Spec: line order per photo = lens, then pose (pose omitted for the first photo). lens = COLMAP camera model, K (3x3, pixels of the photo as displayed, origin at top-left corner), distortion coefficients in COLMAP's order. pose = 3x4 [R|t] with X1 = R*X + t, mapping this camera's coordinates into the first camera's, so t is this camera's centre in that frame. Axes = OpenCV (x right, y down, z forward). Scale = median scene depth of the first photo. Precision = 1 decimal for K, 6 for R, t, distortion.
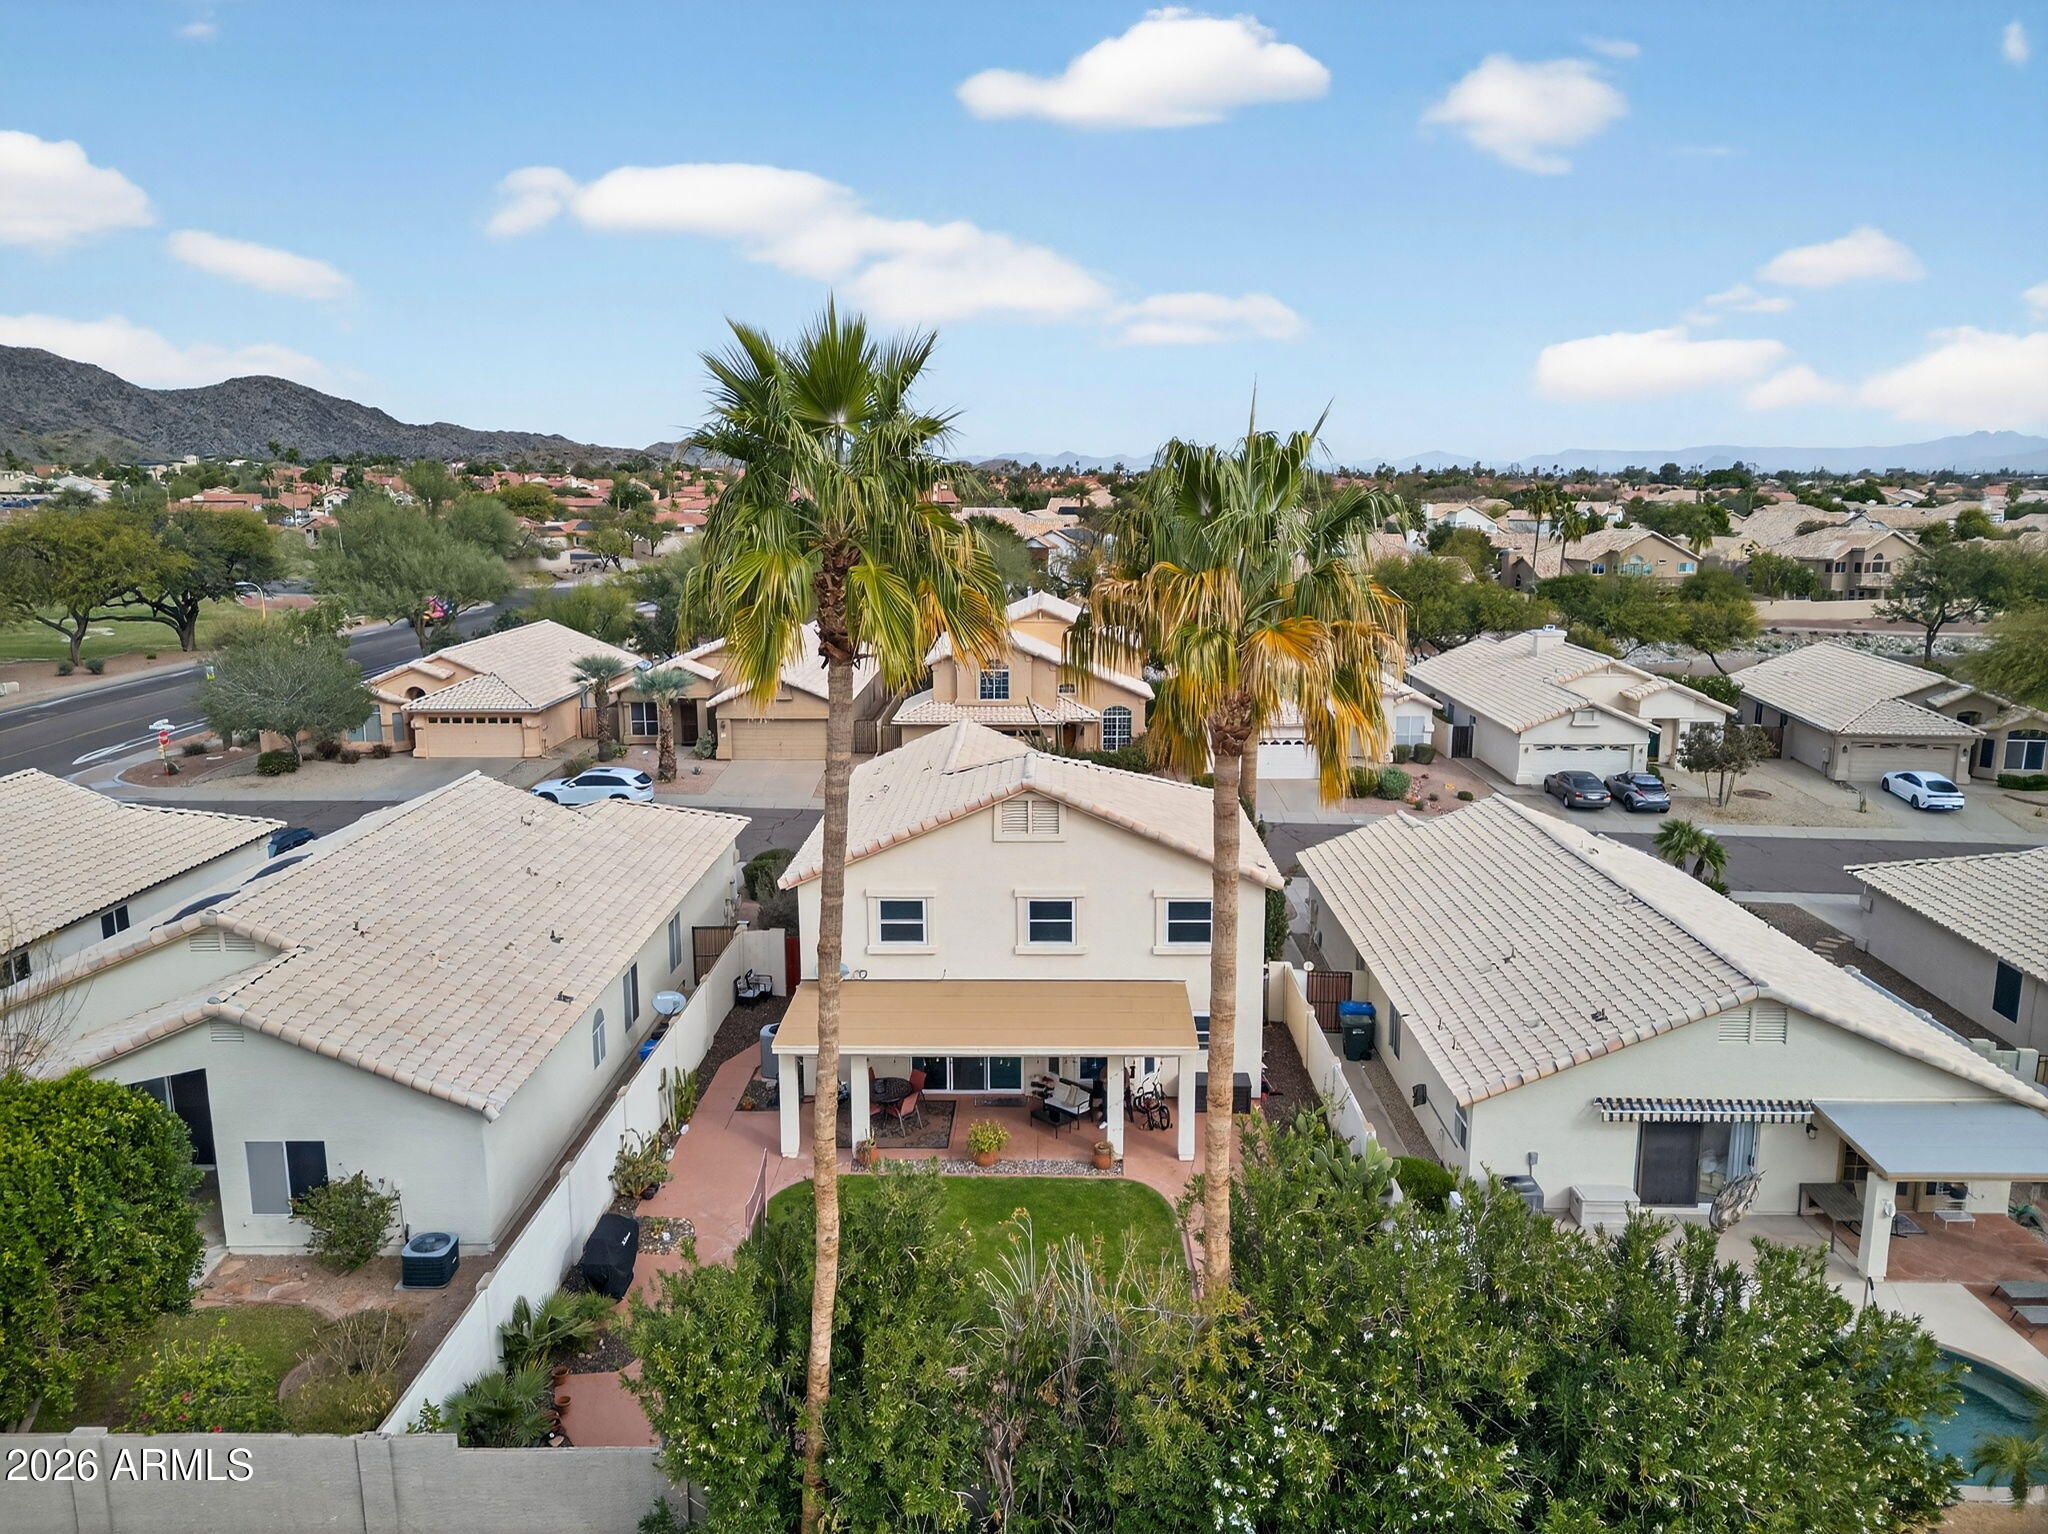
lens RADIAL K [[1437.7, 0, 1025.7], [0, 1437.7, 762.4], [0, 0, 1]] dist [0.077351, -0.074485]
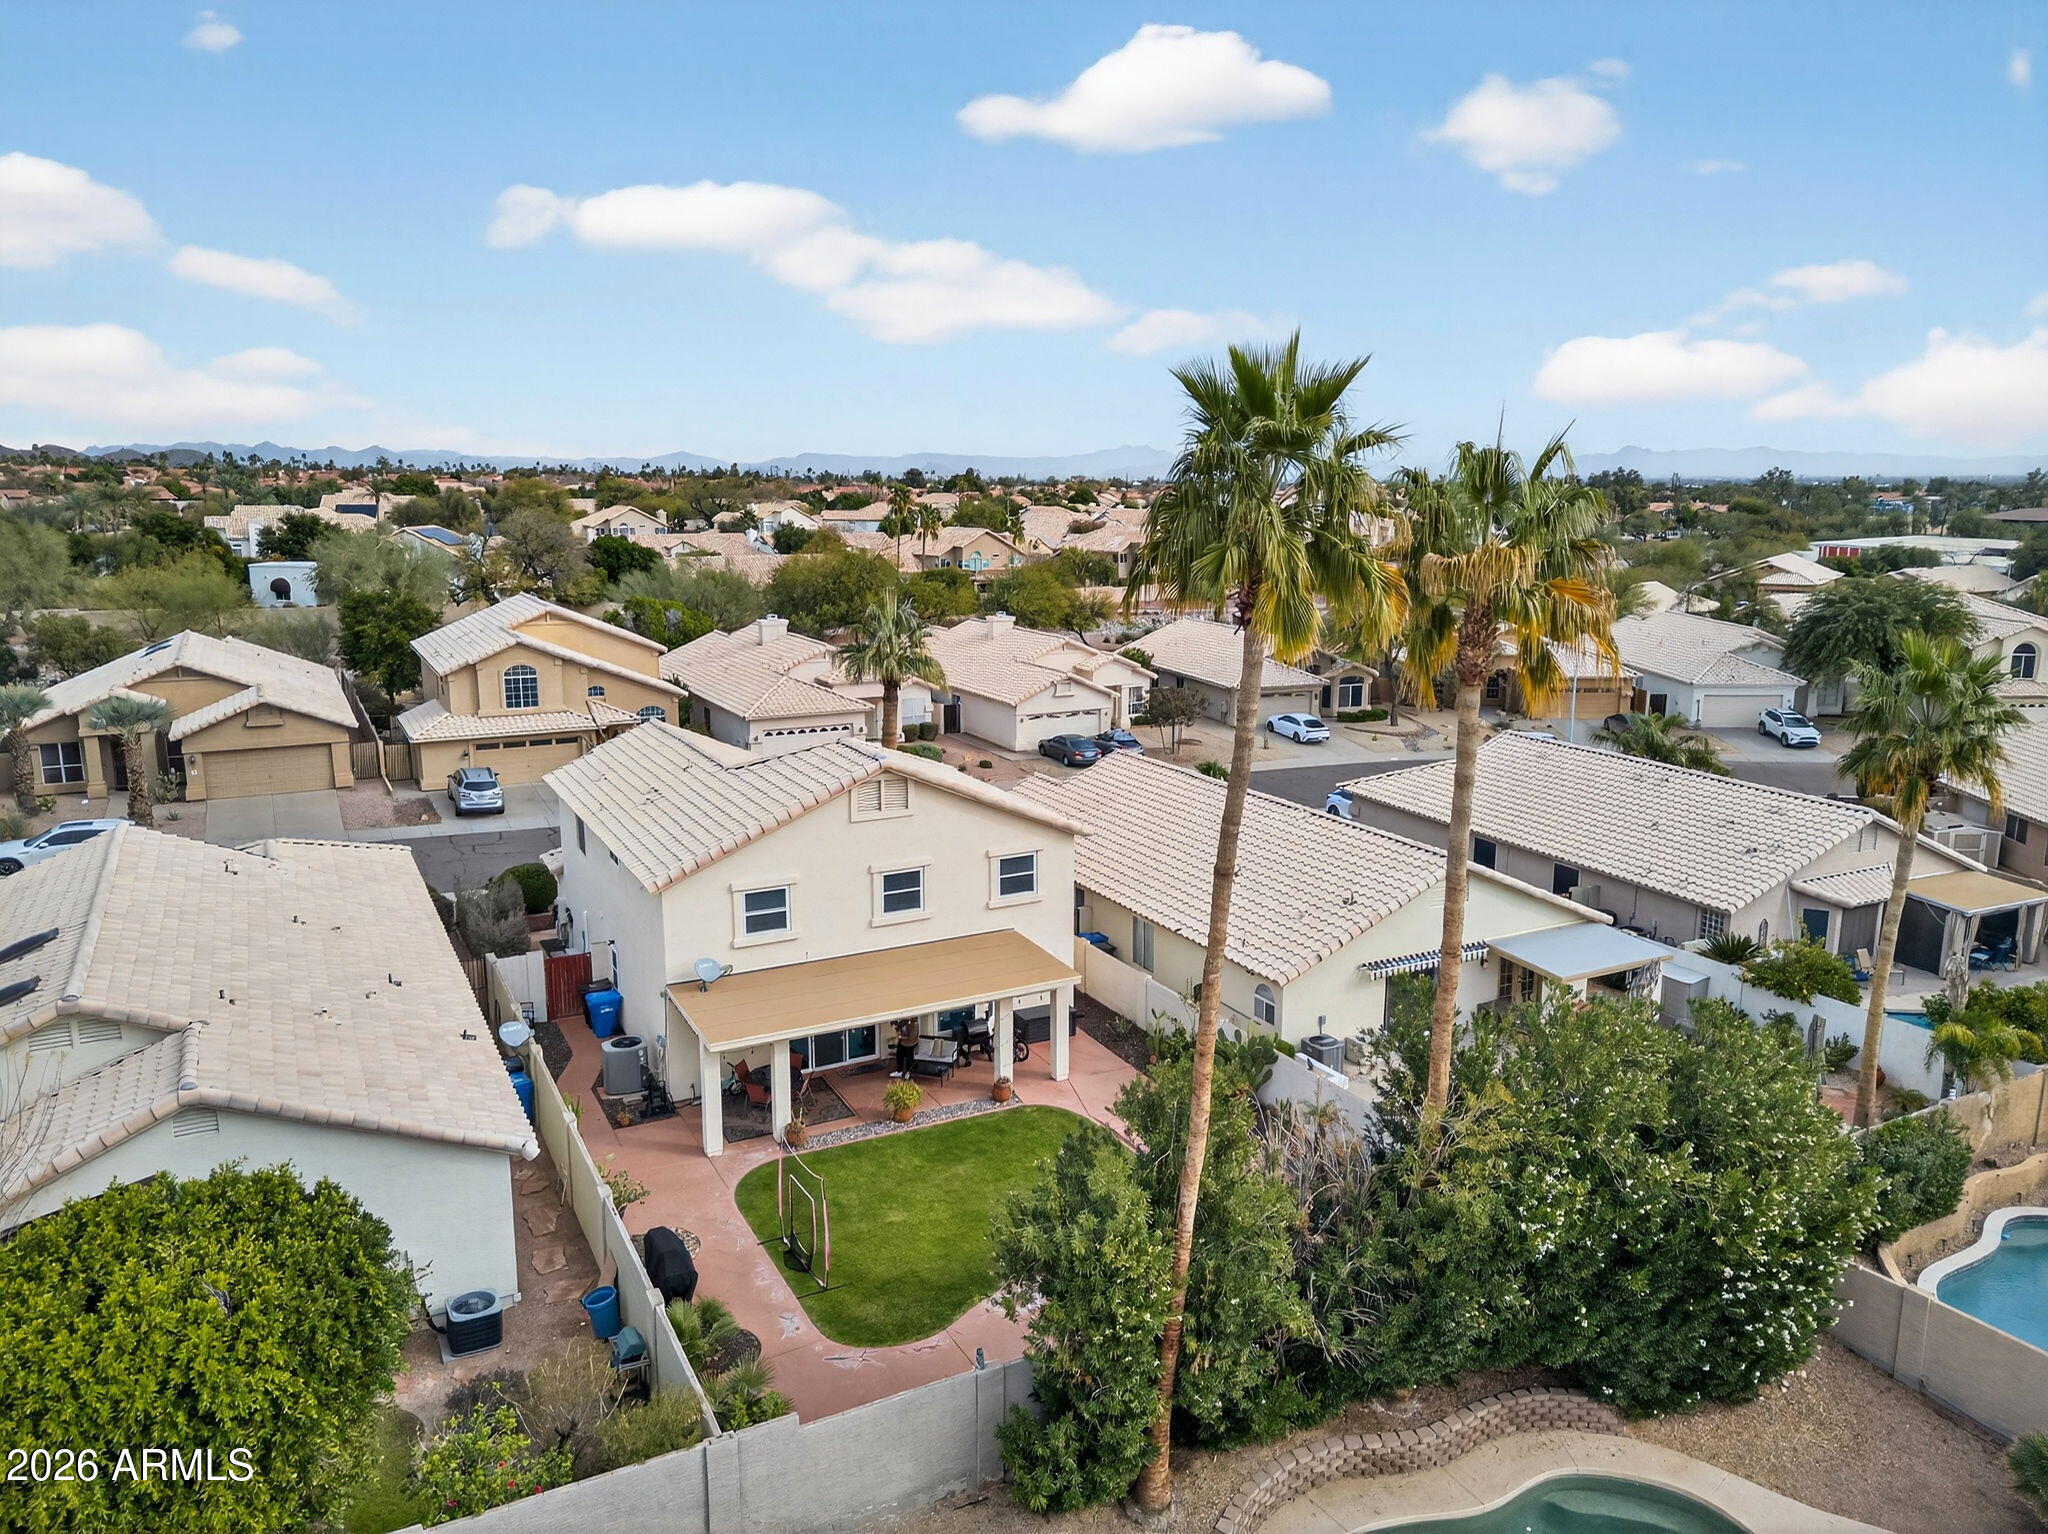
lens RADIAL K [[1437.7, 0, 1025.7], [0, 1437.7, 762.4], [0, 0, 1]] dist [0.077351, -0.074485]
pose [[0.877952, -0.088487, 0.470500, -0.396134], [0.088384, 0.995835, 0.022364, -0.000839], [-0.470520, 0.021950, 0.882116, 0.010442]]
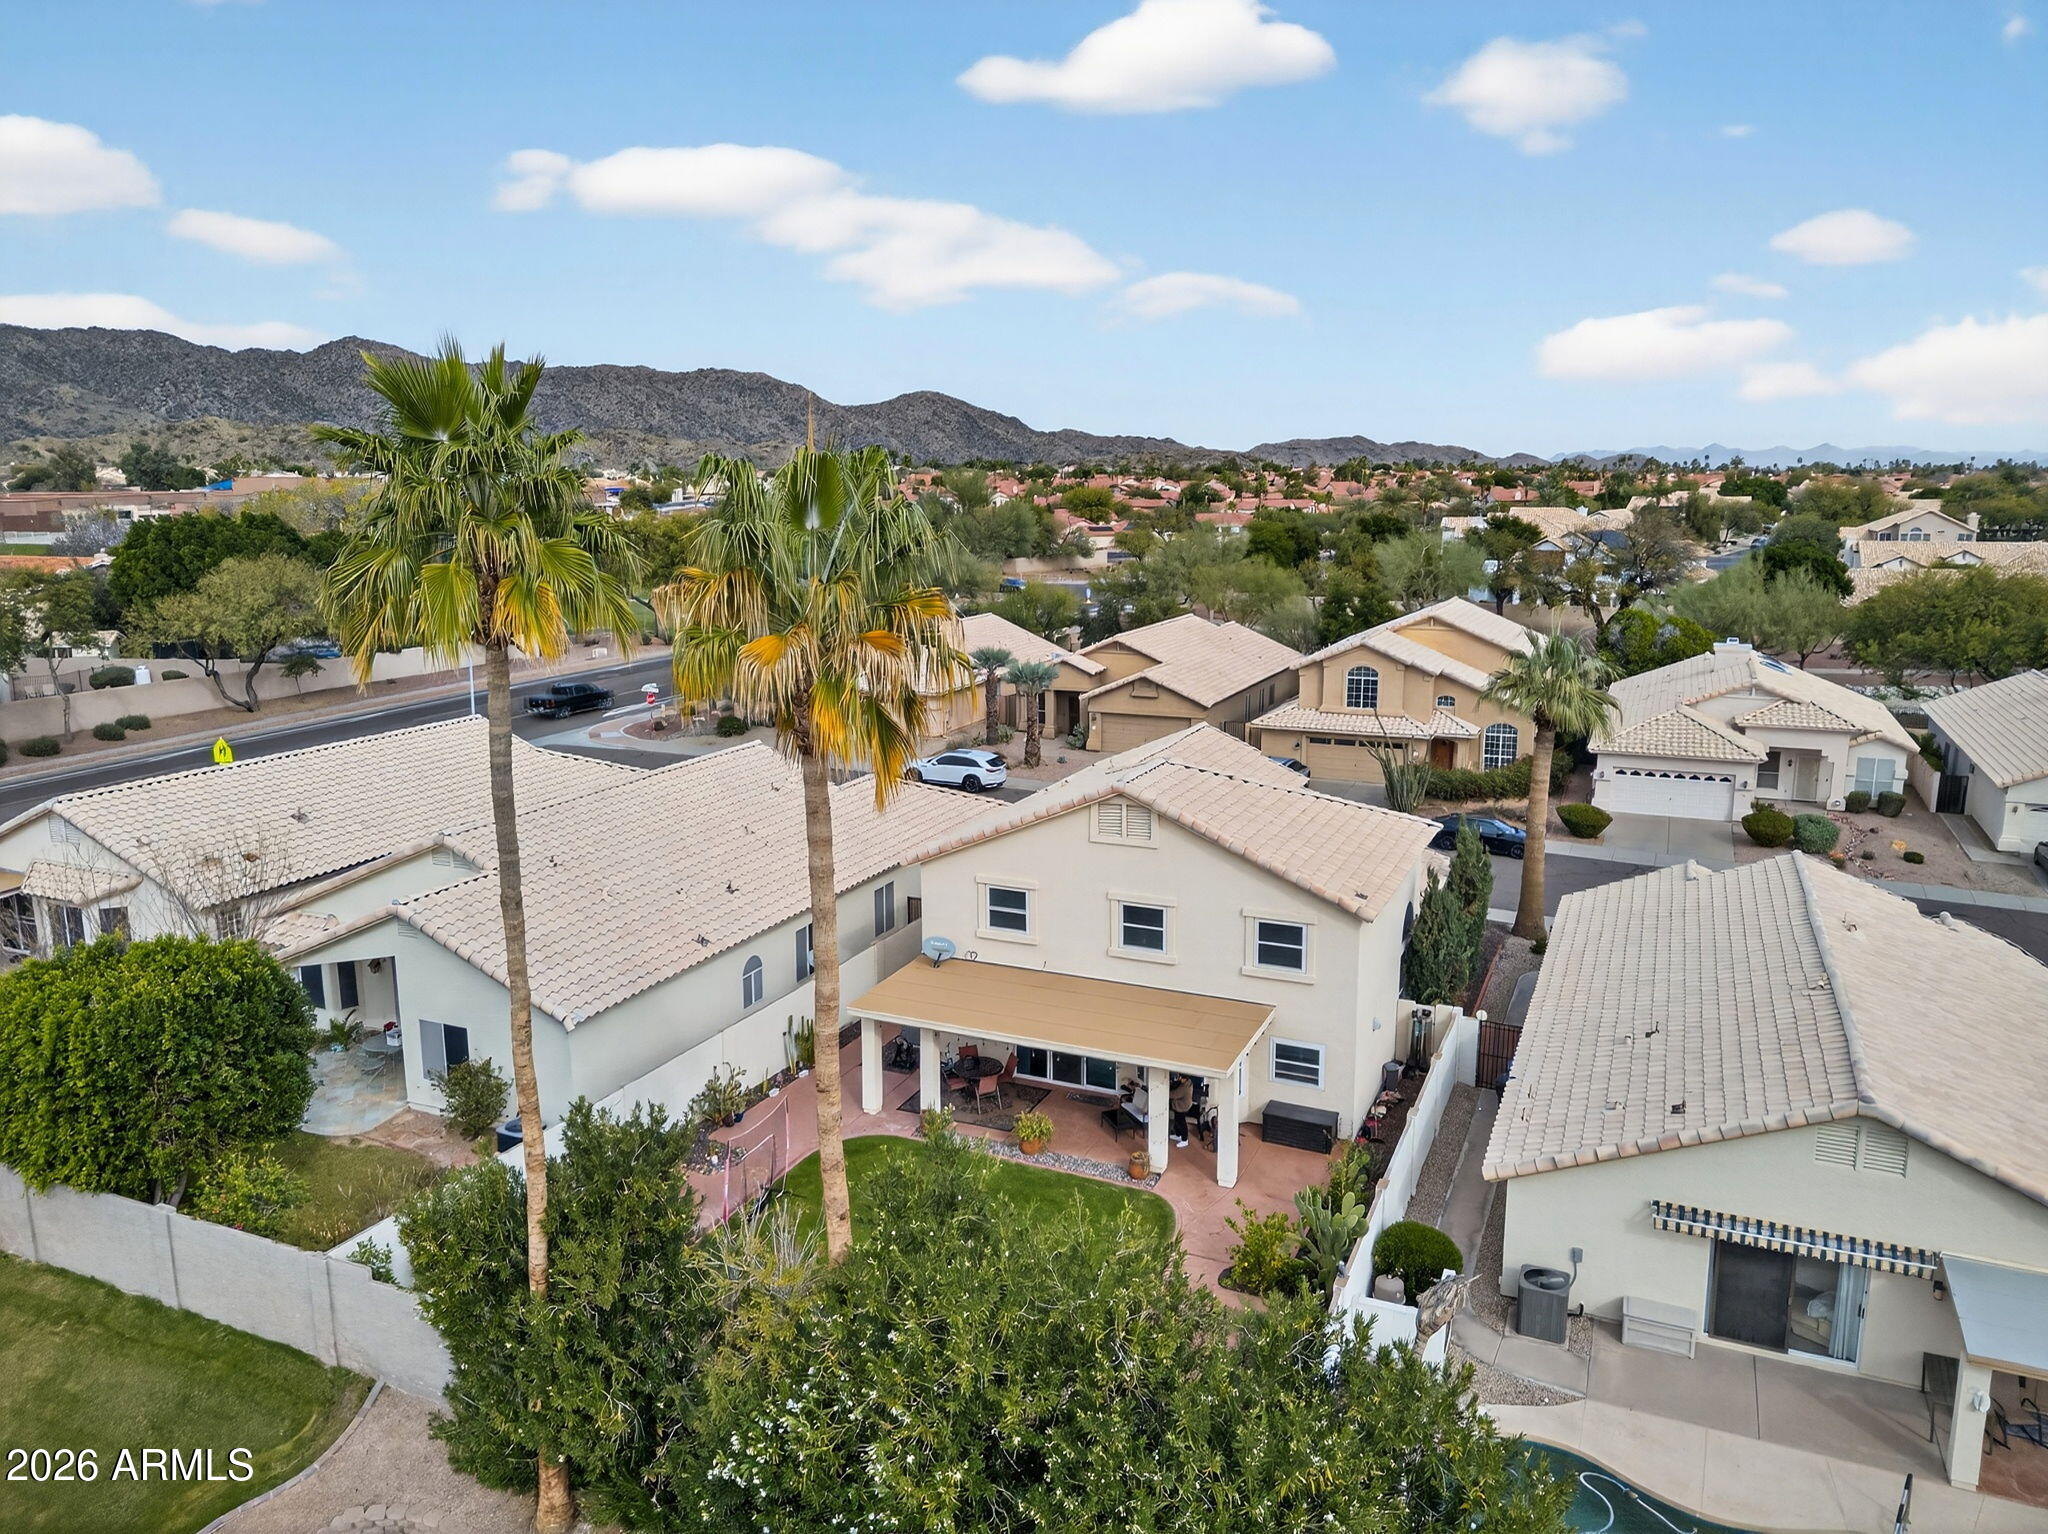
lens RADIAL K [[1437.7, 0, 1025.7], [0, 1437.7, 762.4], [0, 0, 1]] dist [0.077351, -0.074485]
pose [[0.919520, 0.074997, -0.385822, 0.318957], [-0.074916, 0.997073, 0.015268, -0.012336], [0.385838, 0.014865, 0.922447, 0.045881]]
